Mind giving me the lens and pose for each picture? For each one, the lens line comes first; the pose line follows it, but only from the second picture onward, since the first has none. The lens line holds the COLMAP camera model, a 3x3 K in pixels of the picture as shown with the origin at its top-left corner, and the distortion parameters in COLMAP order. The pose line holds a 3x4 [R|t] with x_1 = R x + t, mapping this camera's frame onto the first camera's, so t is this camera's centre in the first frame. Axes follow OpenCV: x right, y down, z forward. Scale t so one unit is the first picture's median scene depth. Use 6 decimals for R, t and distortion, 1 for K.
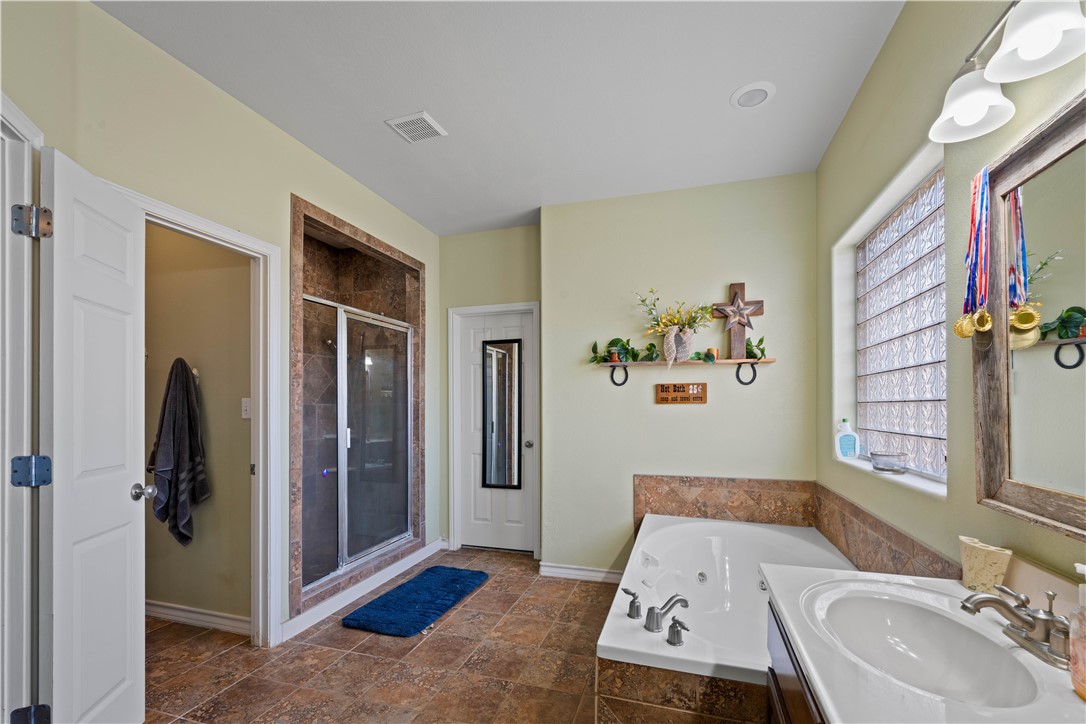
lens RADIAL K [[462.0, 0, 543.8], [0, 462.0, 404.5], [0, 0, 1]] dist [0.001415, 0.000057]
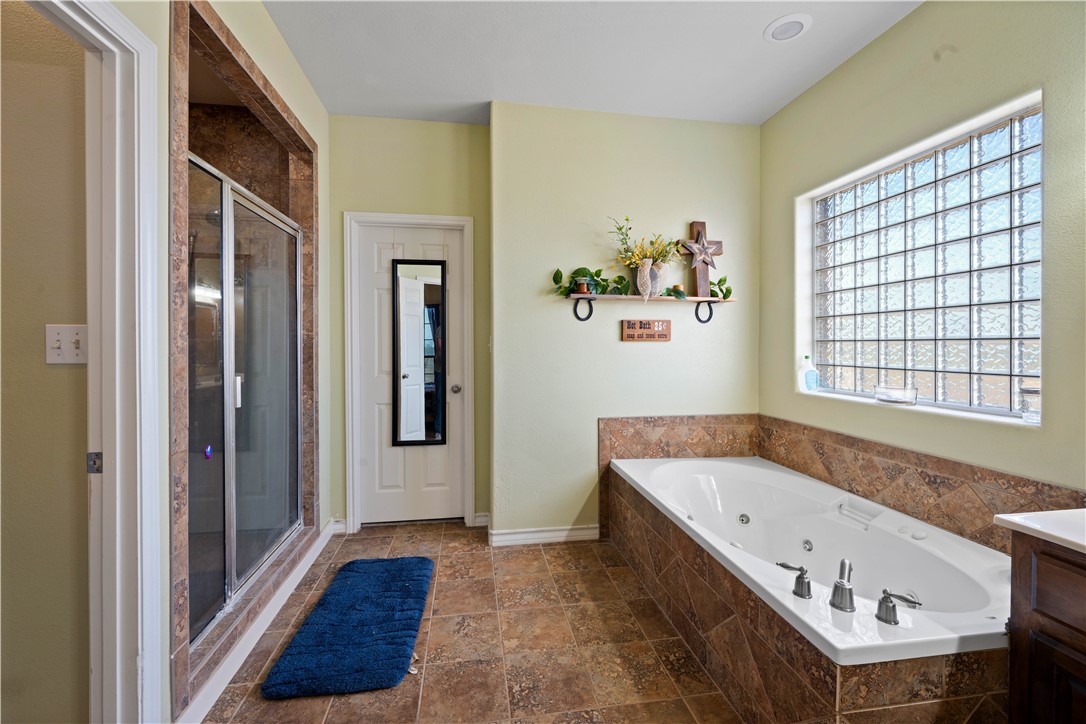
lens RADIAL K [[453.4, 0, 539.7], [0, 453.4, 346.6], [0, 0, 1]] dist [0.000853, 0.000038]
pose [[0.896815, 0.001659, 0.442402, -0.322644], [-0.005907, 0.999949, 0.008224, 0.003262], [-0.442366, -0.009988, 0.896779, 0.260650]]
